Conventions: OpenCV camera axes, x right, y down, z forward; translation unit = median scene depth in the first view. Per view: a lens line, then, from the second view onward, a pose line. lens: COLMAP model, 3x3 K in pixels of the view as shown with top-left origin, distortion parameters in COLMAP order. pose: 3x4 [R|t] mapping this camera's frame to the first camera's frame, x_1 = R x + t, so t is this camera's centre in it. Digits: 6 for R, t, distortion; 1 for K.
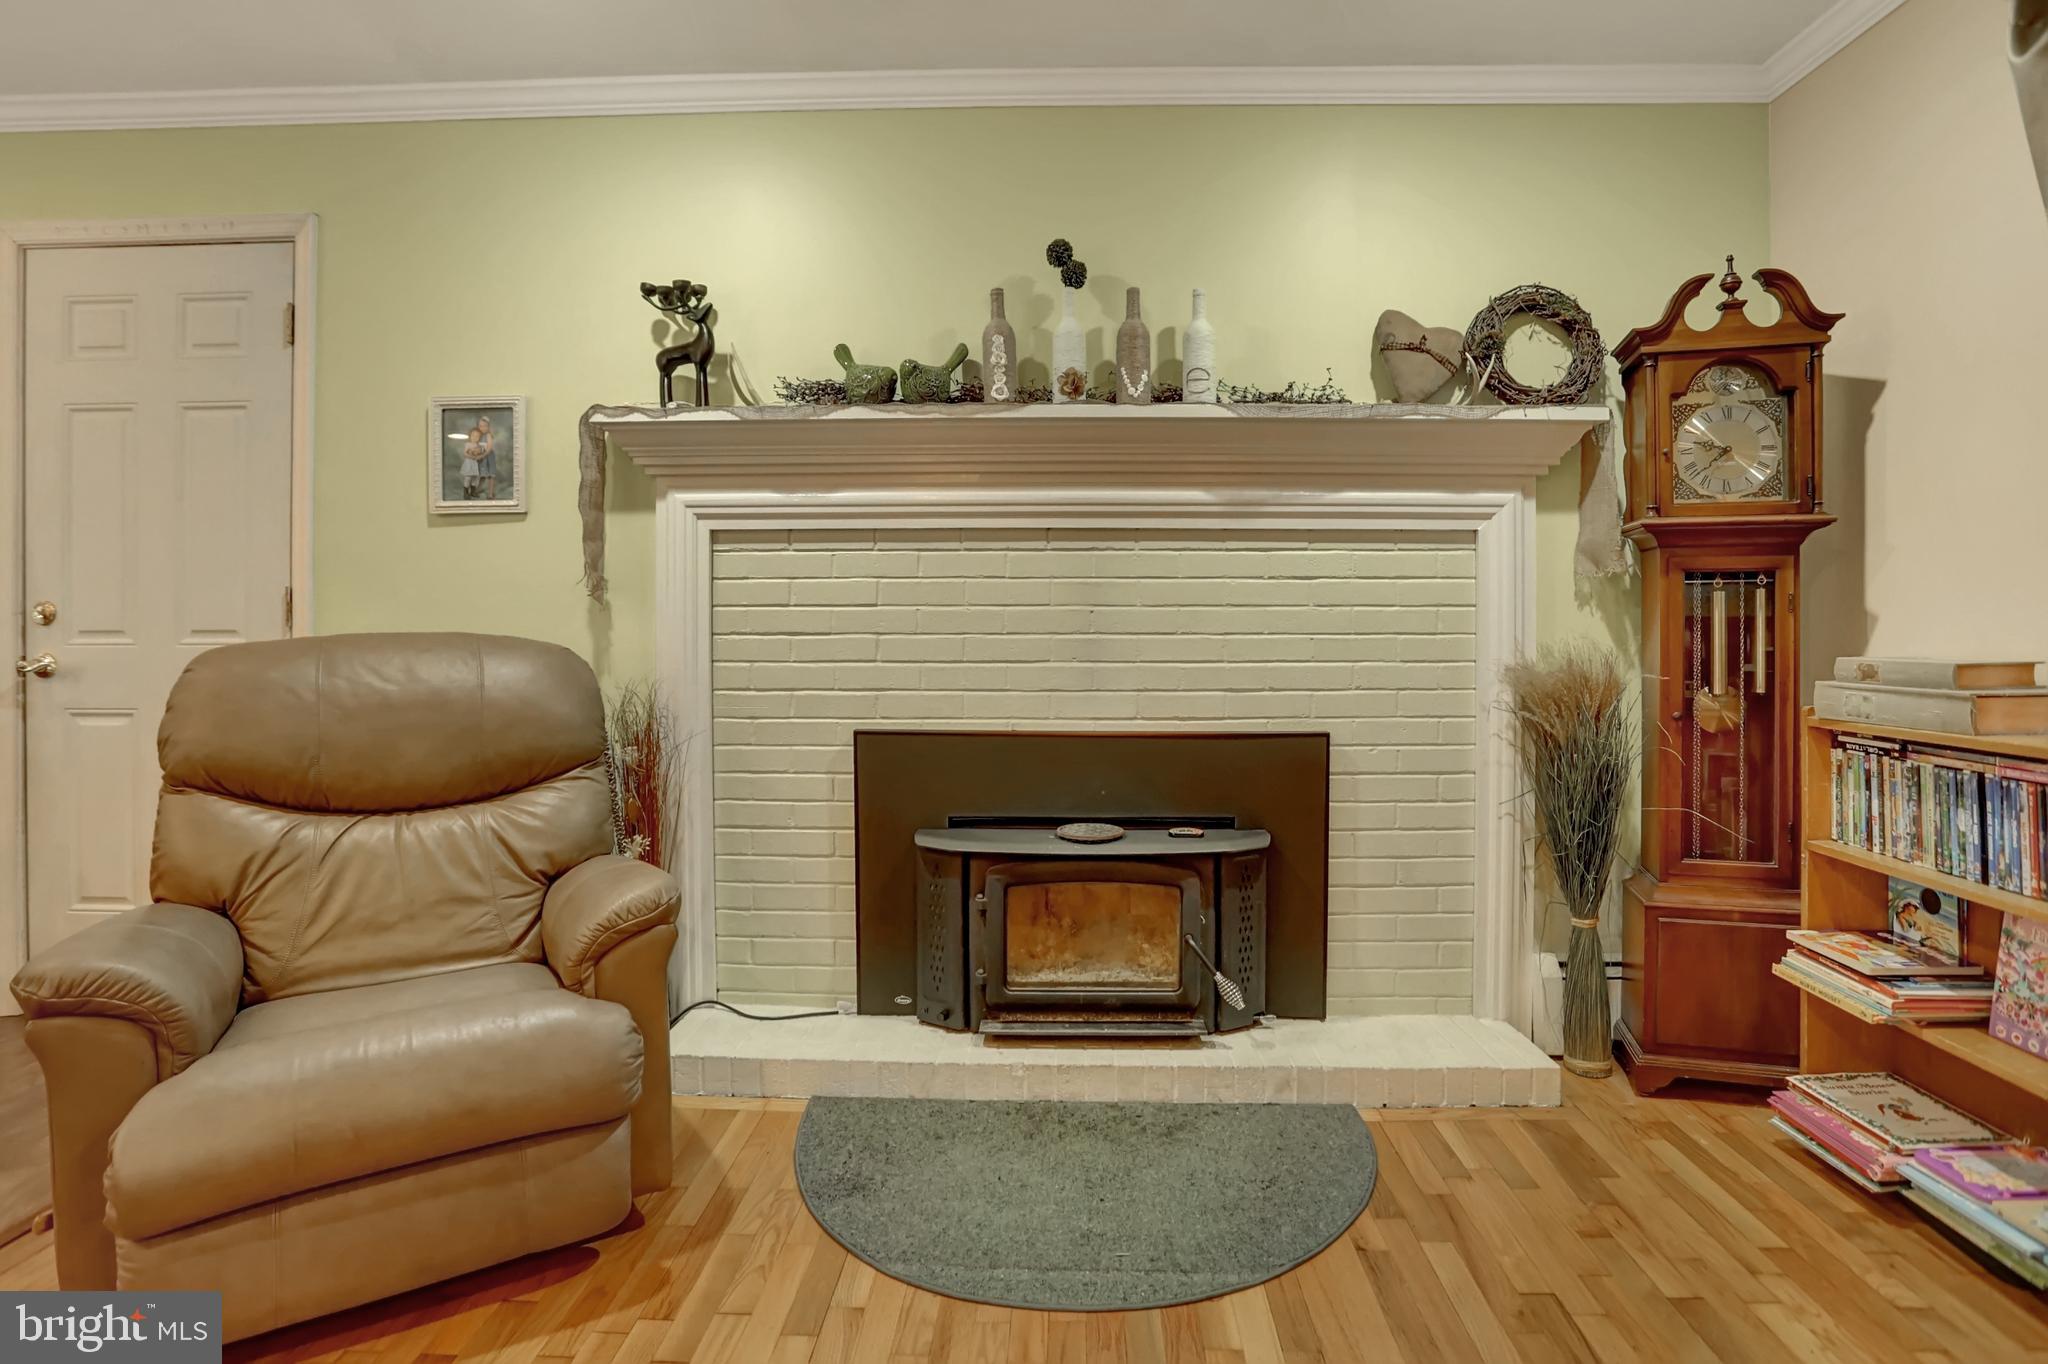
lens RADIAL K [[1003.8, 0, 1048.6], [0, 1003.8, 627.9], [0, 0, 1]] dist [-0.057631, 0.018955]
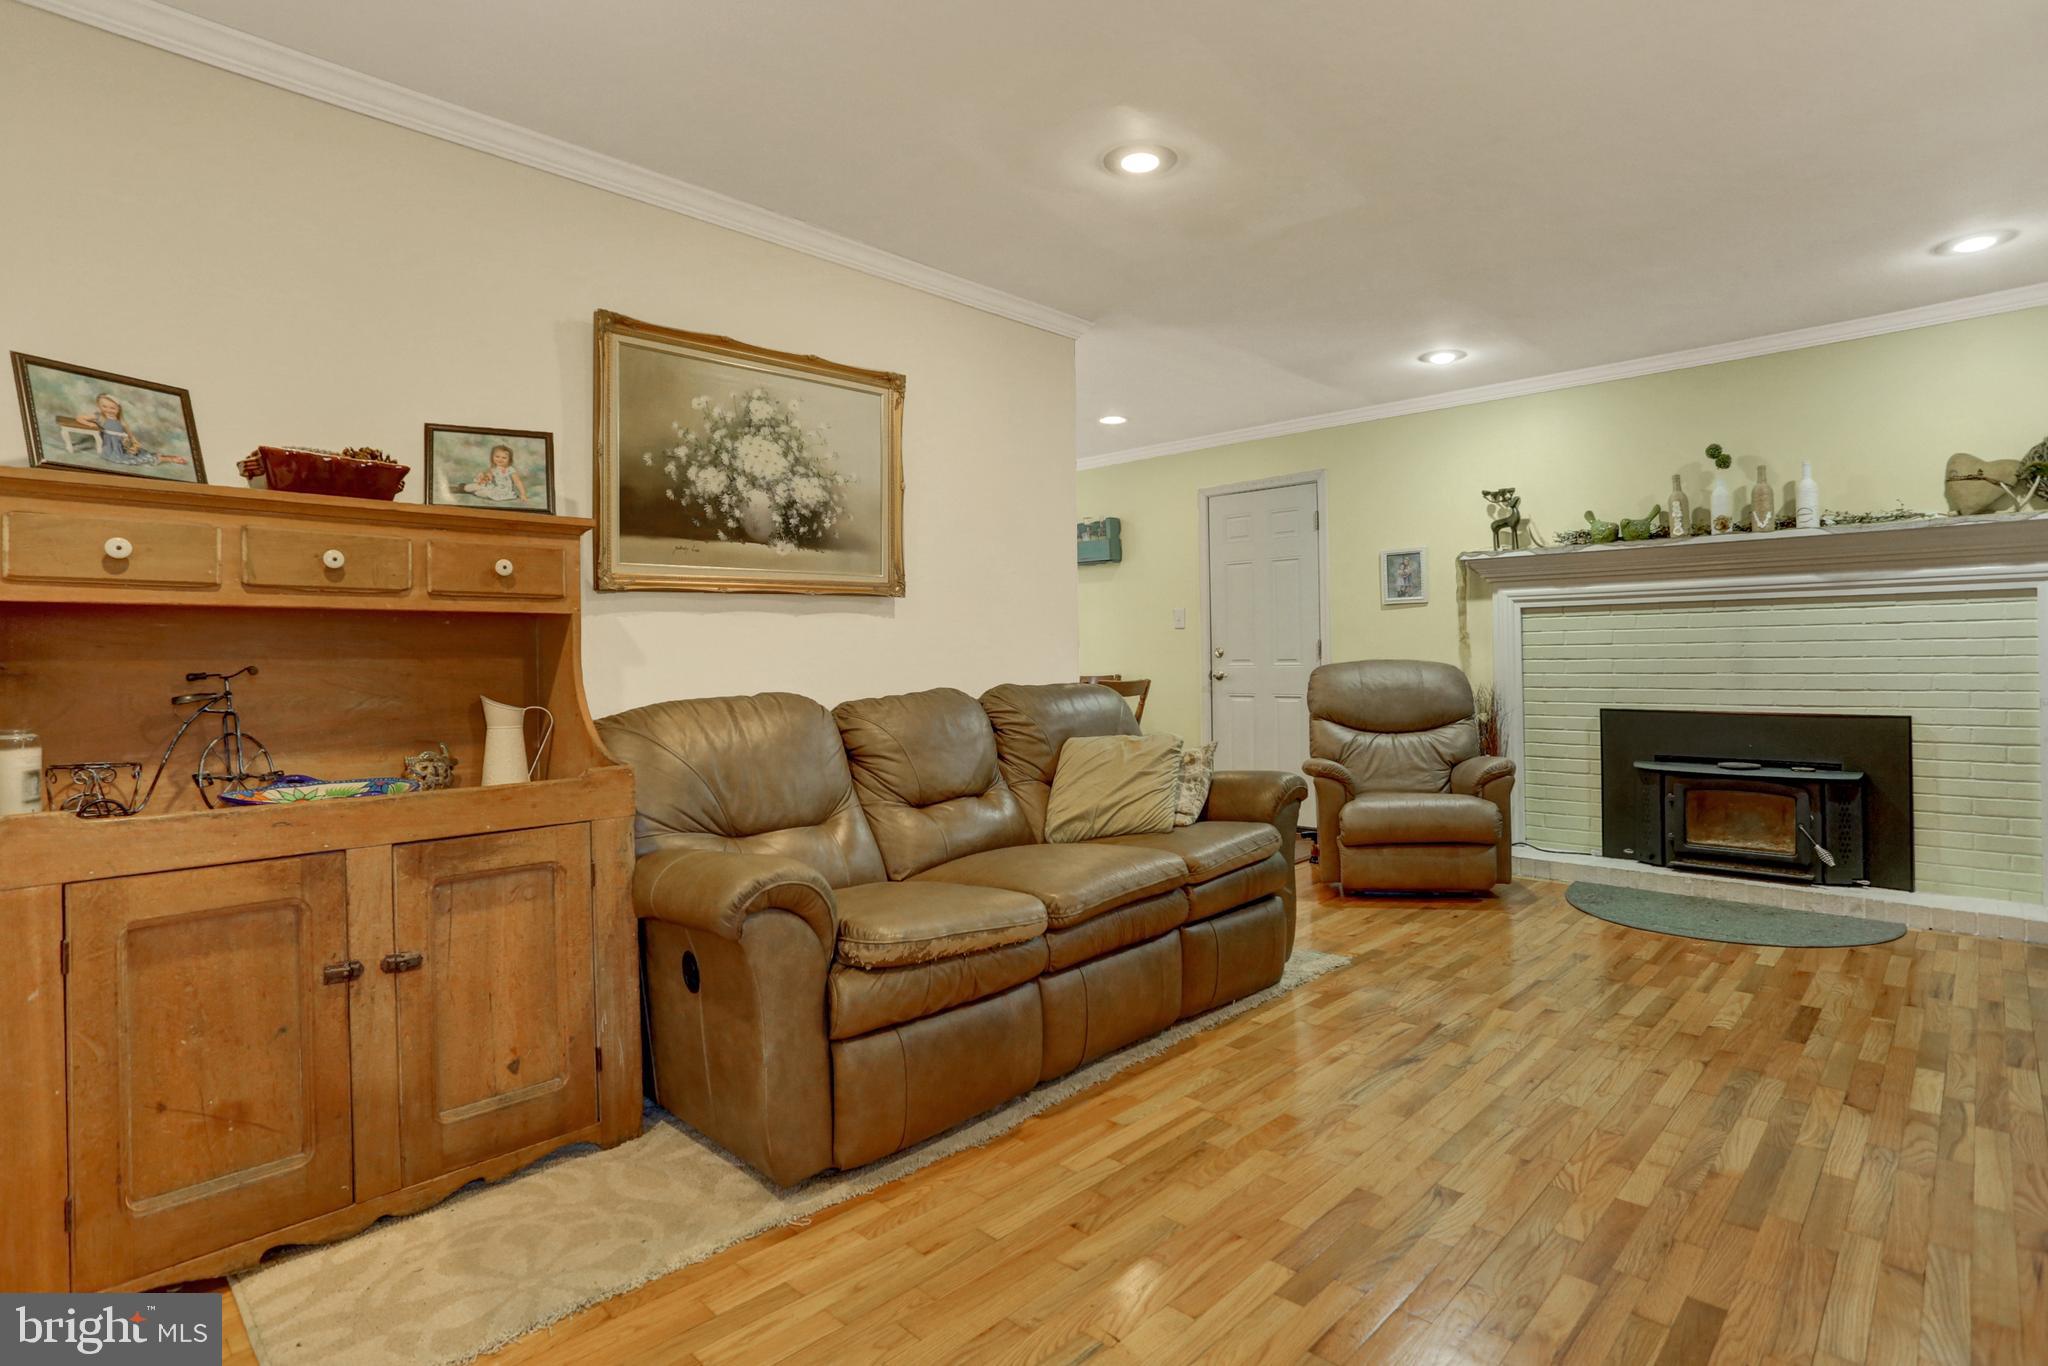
lens RADIAL K [[1003.8, 0, 1034.1], [0, 1003.8, 643.3], [0, 0, 1]] dist [-0.057631, 0.018955]
pose [[0.726324, -0.016557, -0.687153, 0.336360], [0.013060, 0.999862, -0.010287, -0.019100], [0.687229, -0.001502, 0.726440, -1.182803]]
